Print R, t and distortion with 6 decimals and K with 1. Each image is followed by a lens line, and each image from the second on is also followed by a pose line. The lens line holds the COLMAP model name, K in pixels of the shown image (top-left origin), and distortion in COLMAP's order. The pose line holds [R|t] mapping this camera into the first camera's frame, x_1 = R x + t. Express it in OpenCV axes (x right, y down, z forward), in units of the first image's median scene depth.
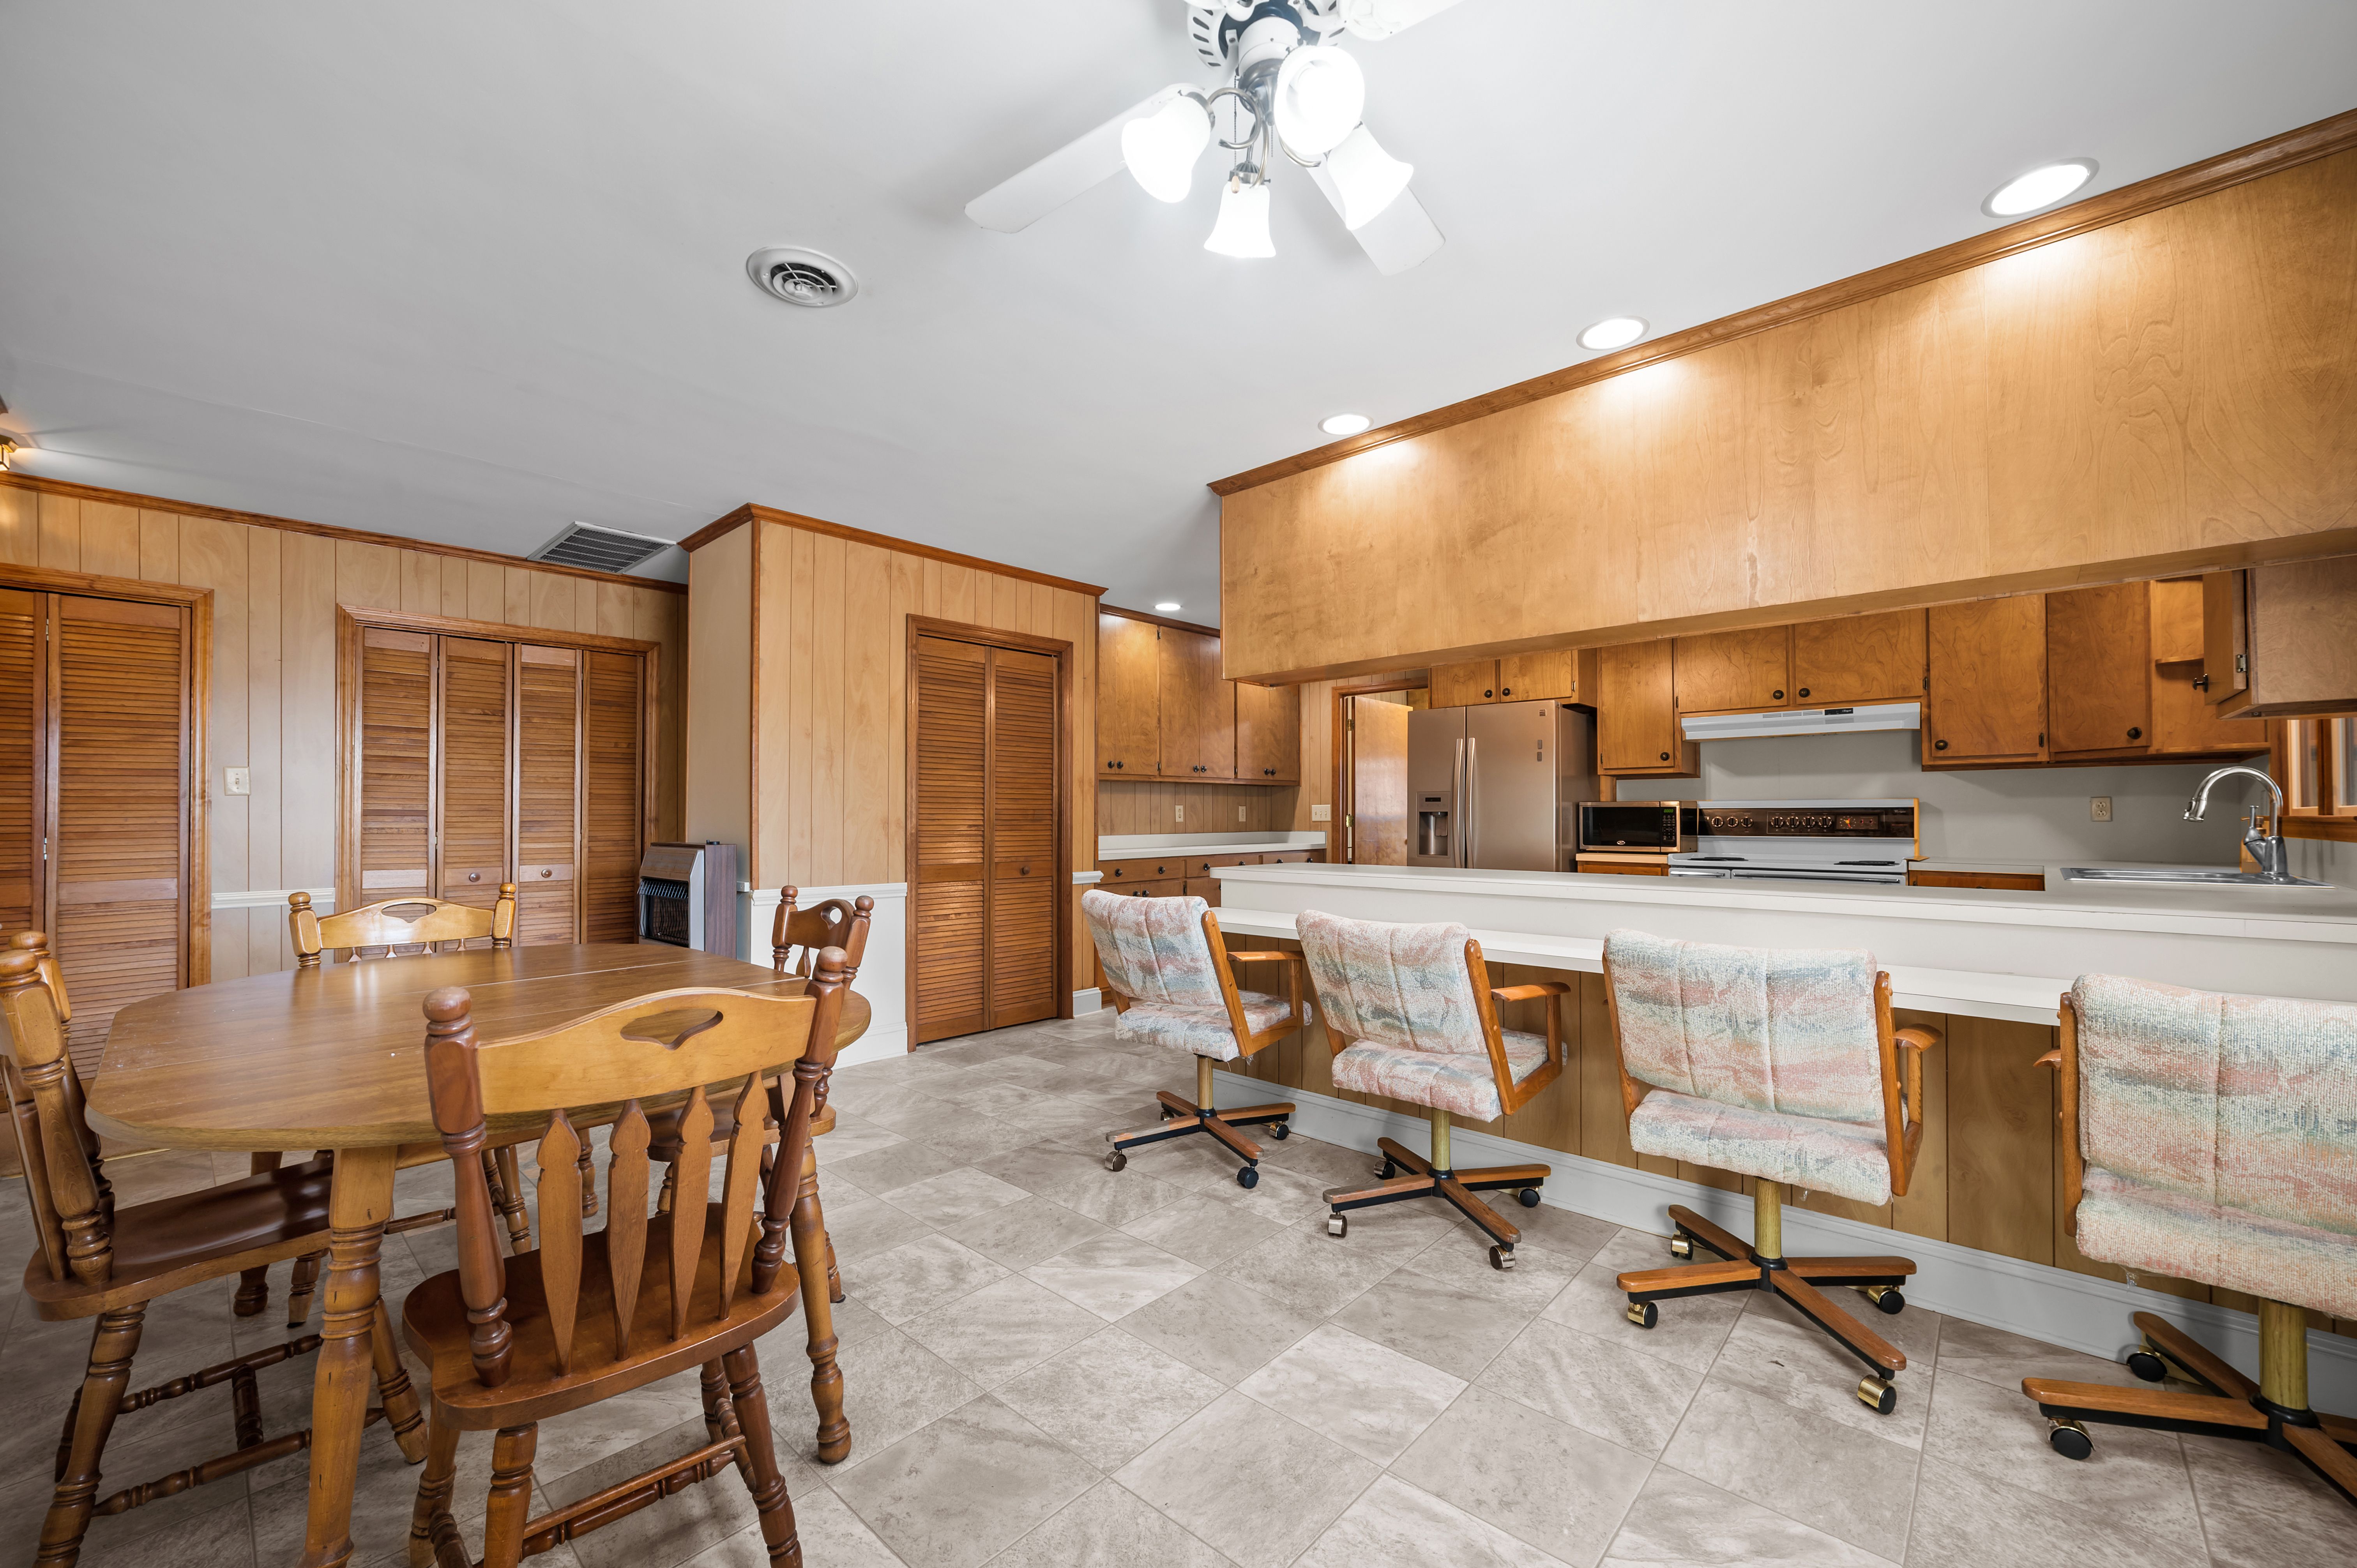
lens RADIAL K [[938.8, 0, 1178.3], [0, 938.8, 801.9], [0, 0, 1]] dist [-0.016312, 0.006553]
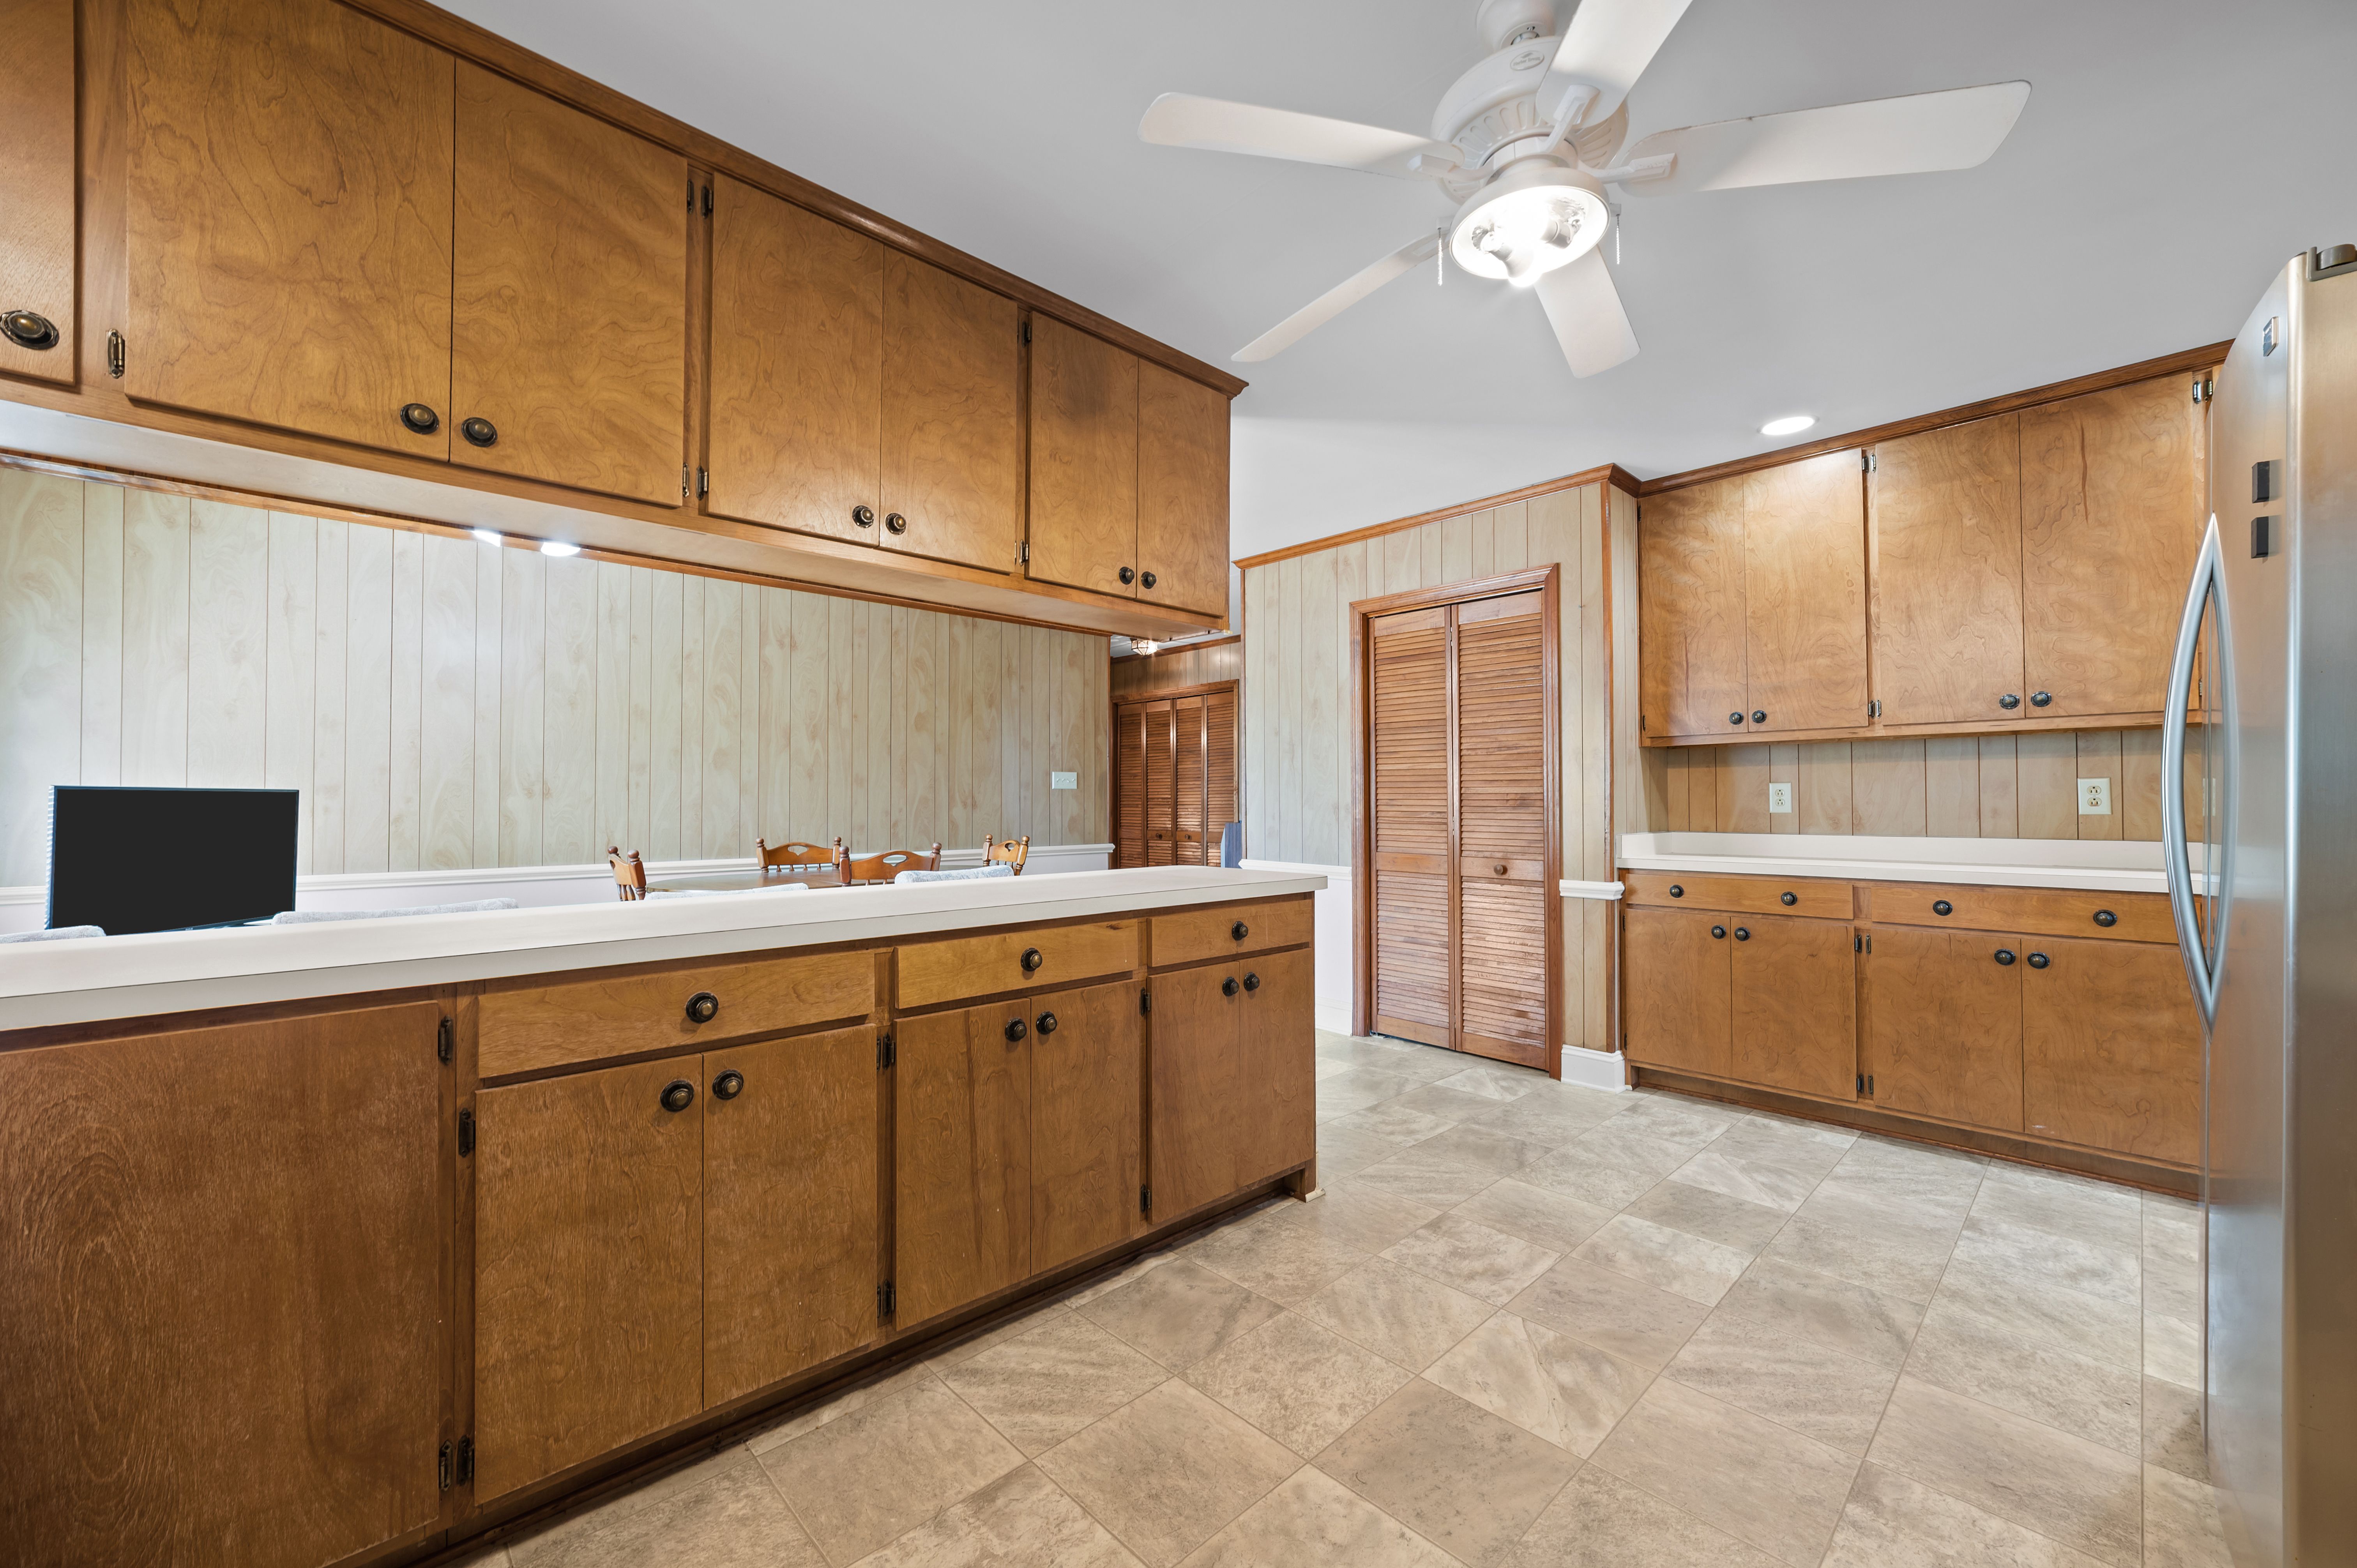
lens RADIAL K [[938.8, 0, 1191.3], [0, 938.8, 778.0], [0, 0, 1]] dist [-0.016312, 0.006553]
pose [[-0.059482, -0.022332, -0.997980, 0.994766], [0.017939, 0.999564, -0.023437, 0.013692], [0.998068, -0.019297, -0.059055, 1.204136]]
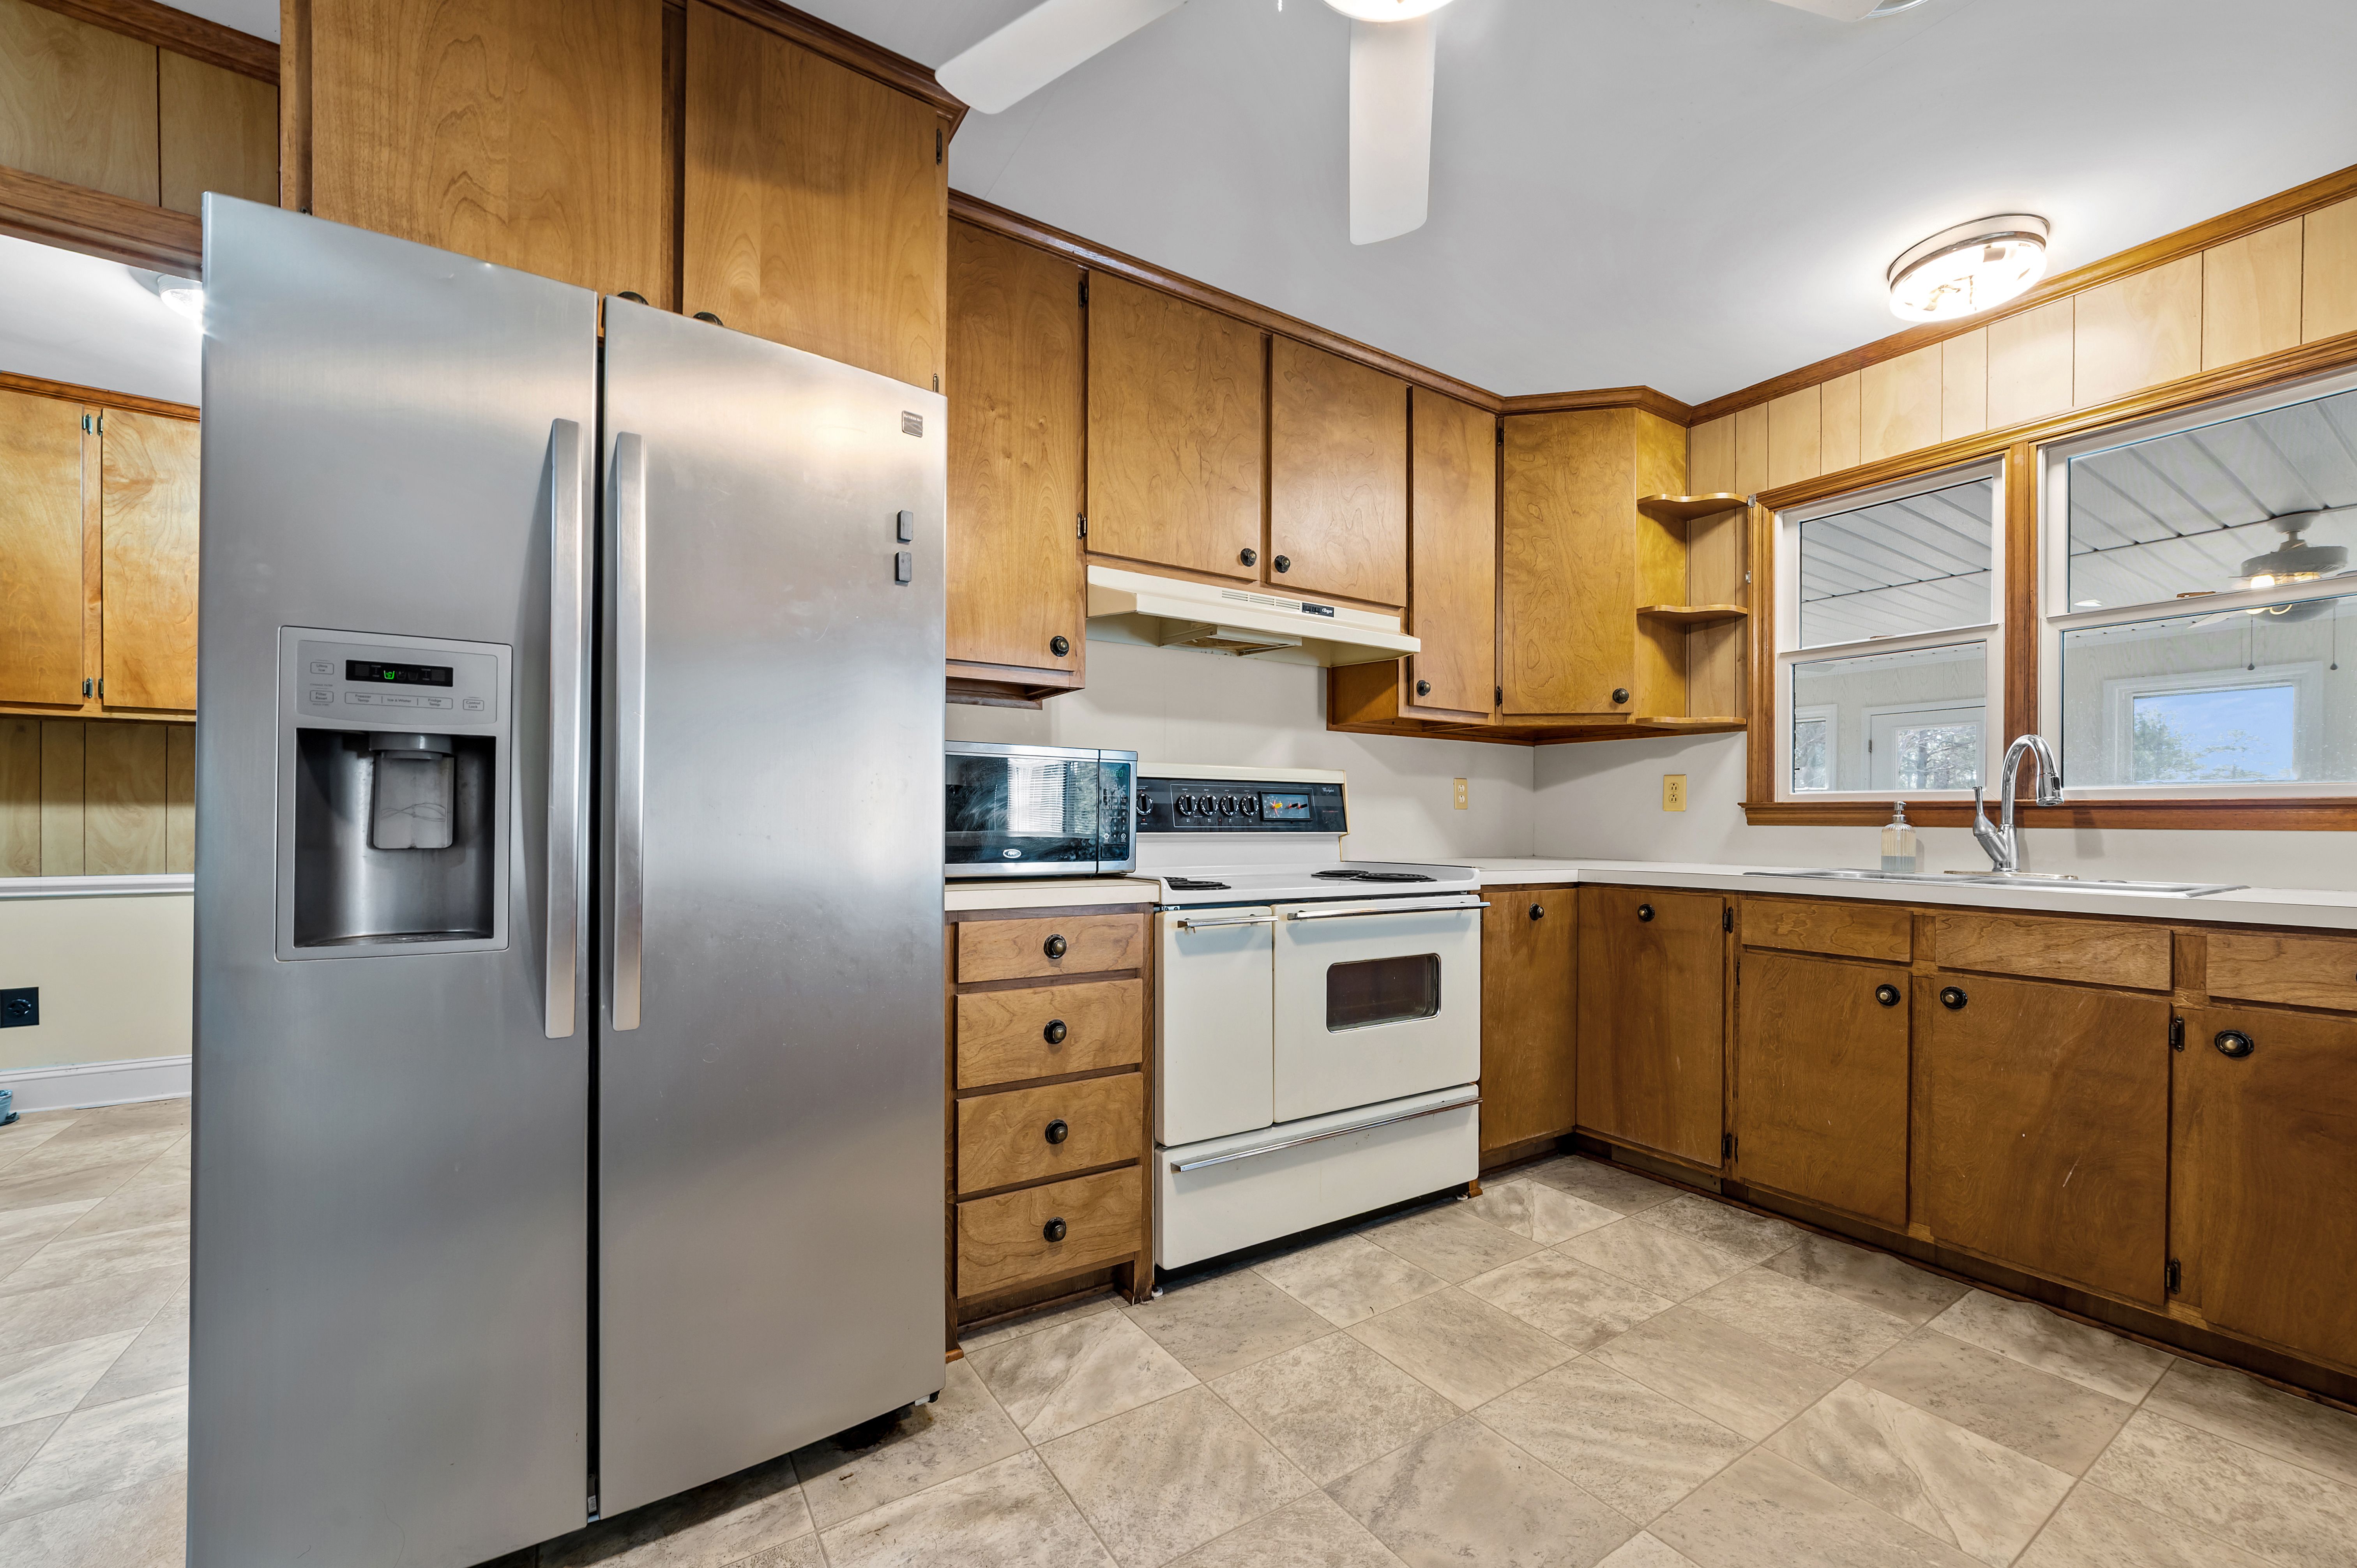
lens RADIAL K [[938.8, 0, 1194.5], [0, 938.8, 816.7], [0, 0, 1]] dist [-0.016312, 0.006553]
pose [[0.240004, 0.005103, 0.970759, 0.197030], [-0.024044, 0.999711, 0.000689, 0.042277], [-0.970474, -0.023507, 0.240057, 1.334553]]
